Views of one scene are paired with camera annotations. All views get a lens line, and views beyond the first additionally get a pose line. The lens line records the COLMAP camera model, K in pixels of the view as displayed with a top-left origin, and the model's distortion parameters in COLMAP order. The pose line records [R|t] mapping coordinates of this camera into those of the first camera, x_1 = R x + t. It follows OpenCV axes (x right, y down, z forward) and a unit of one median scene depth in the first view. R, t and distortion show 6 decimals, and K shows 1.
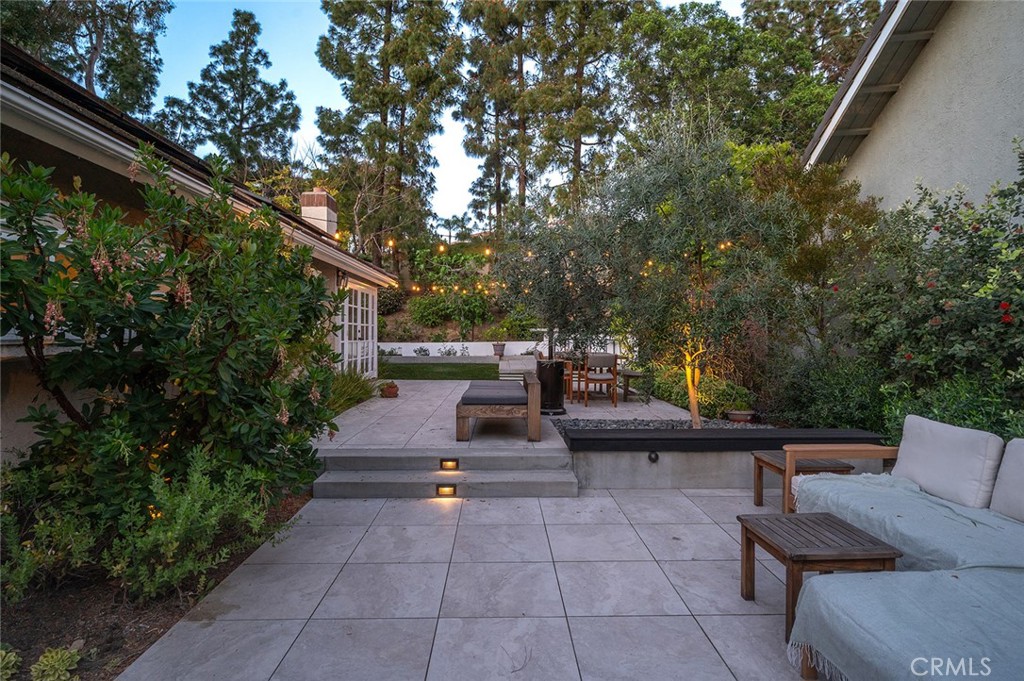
lens RADIAL K [[543.4, 0, 512.0], [0, 543.4, 340.5], [0, 0, 1]] dist [0.000131, -0.002611]
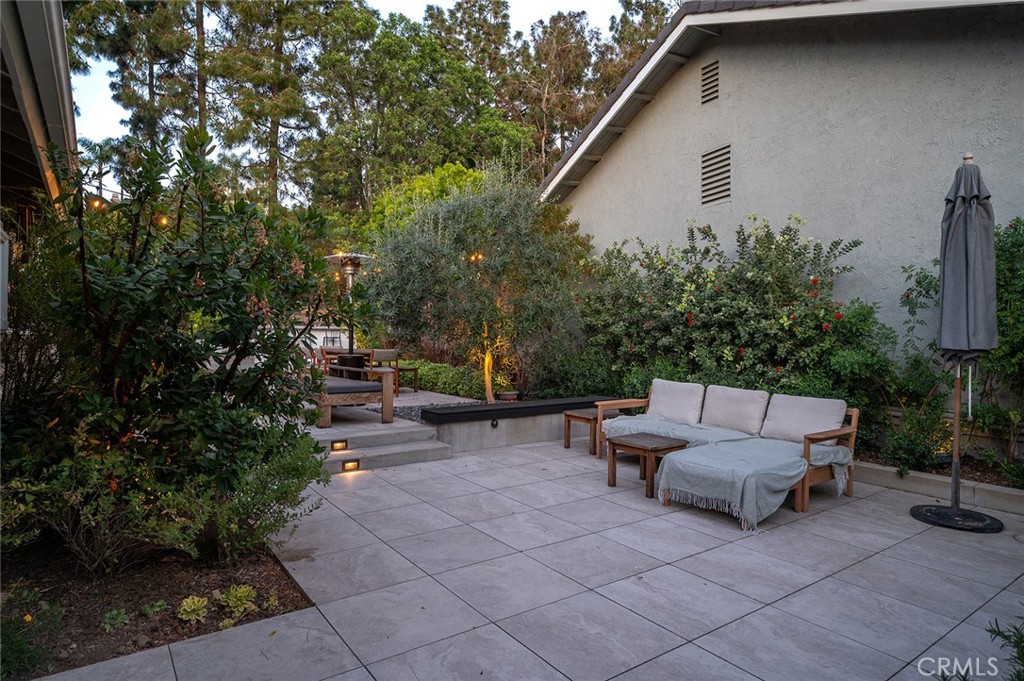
lens RADIAL K [[582.7, 0, 512.0], [0, 582.7, 340.5], [0, 0, 1]] dist [-0.001940, -0.000205]
pose [[0.826436, -0.000679, 0.563030, -0.097725], [0.000303, 1.000000, 0.000761, 0.002387], [-0.563030, -0.000458, 0.826436, -0.037145]]
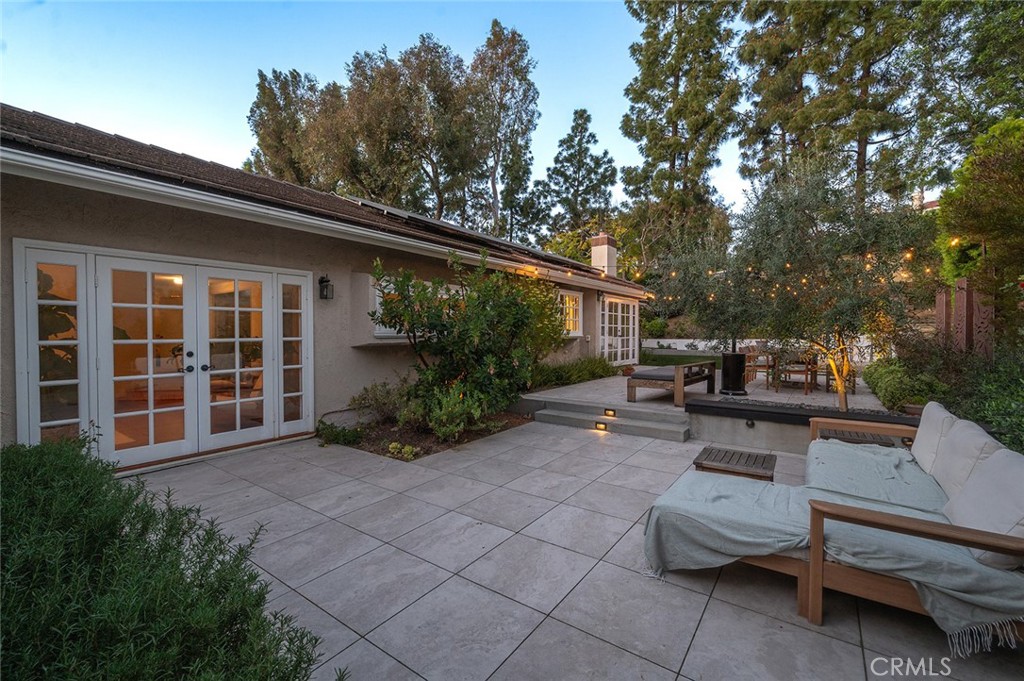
lens RADIAL K [[431.3, 0, 512.0], [0, 431.3, 340.5], [0, 0, 1]] dist [0.003245, 0.000168]
pose [[0.798226, 0.009298, -0.602287, 0.084489], [-0.005283, 0.999950, 0.008435, 0.000411], [0.602335, -0.003552, 0.798235, -0.041508]]
